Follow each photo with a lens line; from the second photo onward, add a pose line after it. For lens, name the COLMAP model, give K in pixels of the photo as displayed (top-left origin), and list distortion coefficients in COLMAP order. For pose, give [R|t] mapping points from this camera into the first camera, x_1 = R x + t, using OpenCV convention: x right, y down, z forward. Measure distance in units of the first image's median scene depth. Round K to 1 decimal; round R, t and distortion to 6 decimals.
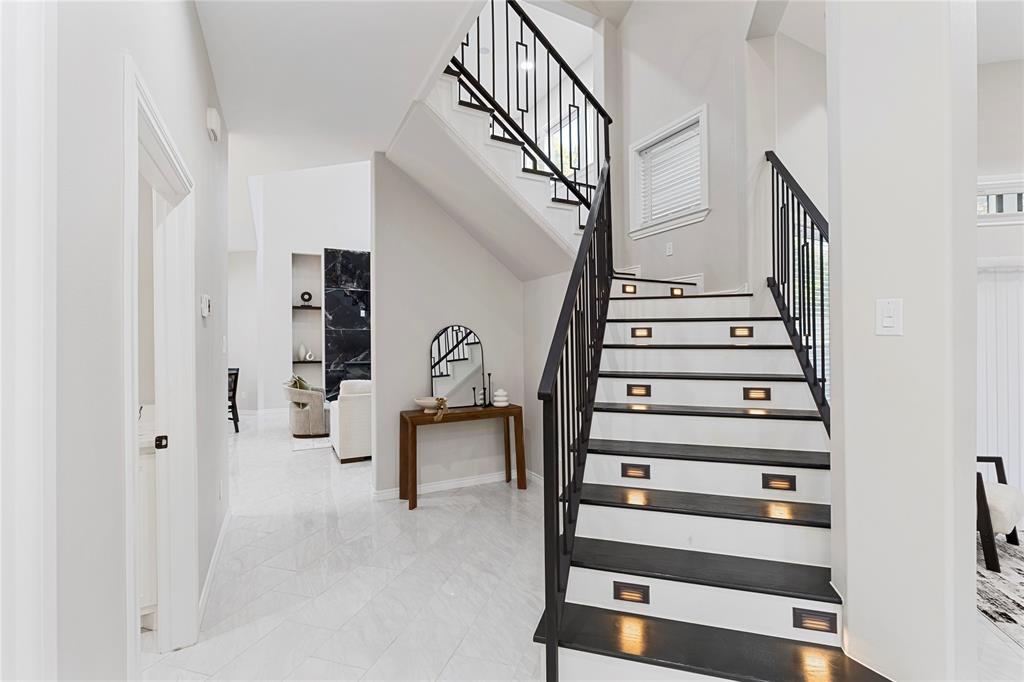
lens RADIAL K [[432.4, 0, 534.1], [0, 432.4, 334.0], [0, 0, 1]] dist [0.002281, -0.000654]
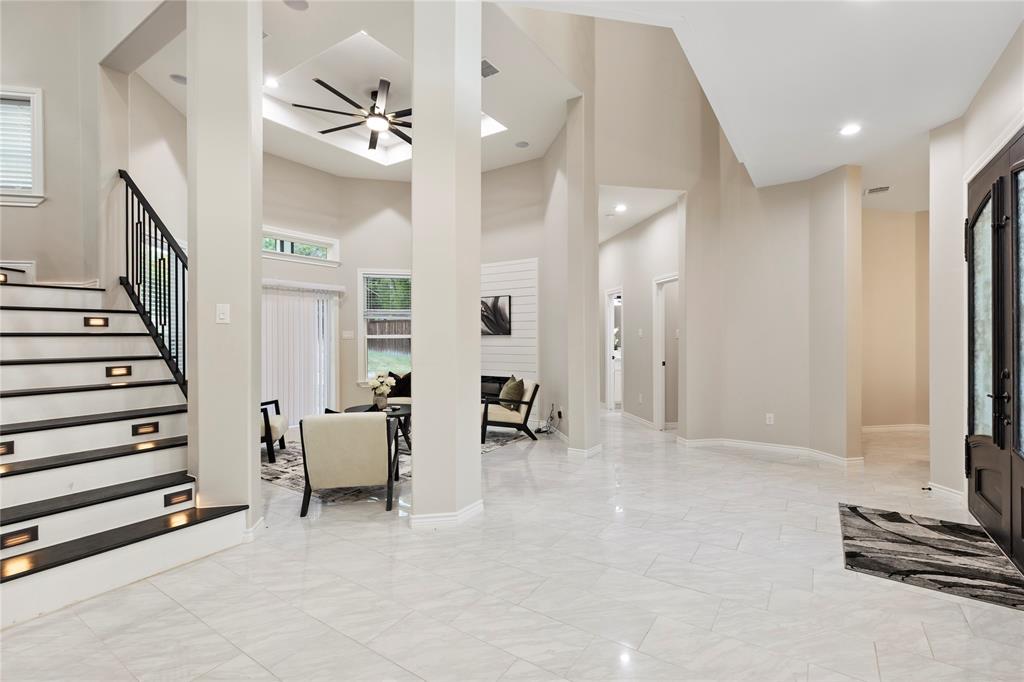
lens RADIAL K [[432.4, 0, 534.1], [0, 432.4, 334.0], [0, 0, 1]] dist [0.002281, -0.000654]
pose [[0.230258, 0.006568, 0.973107, -0.378289], [-0.007578, 0.999959, -0.004956, 0.024312], [-0.973100, -0.006233, 0.230298, -0.403080]]
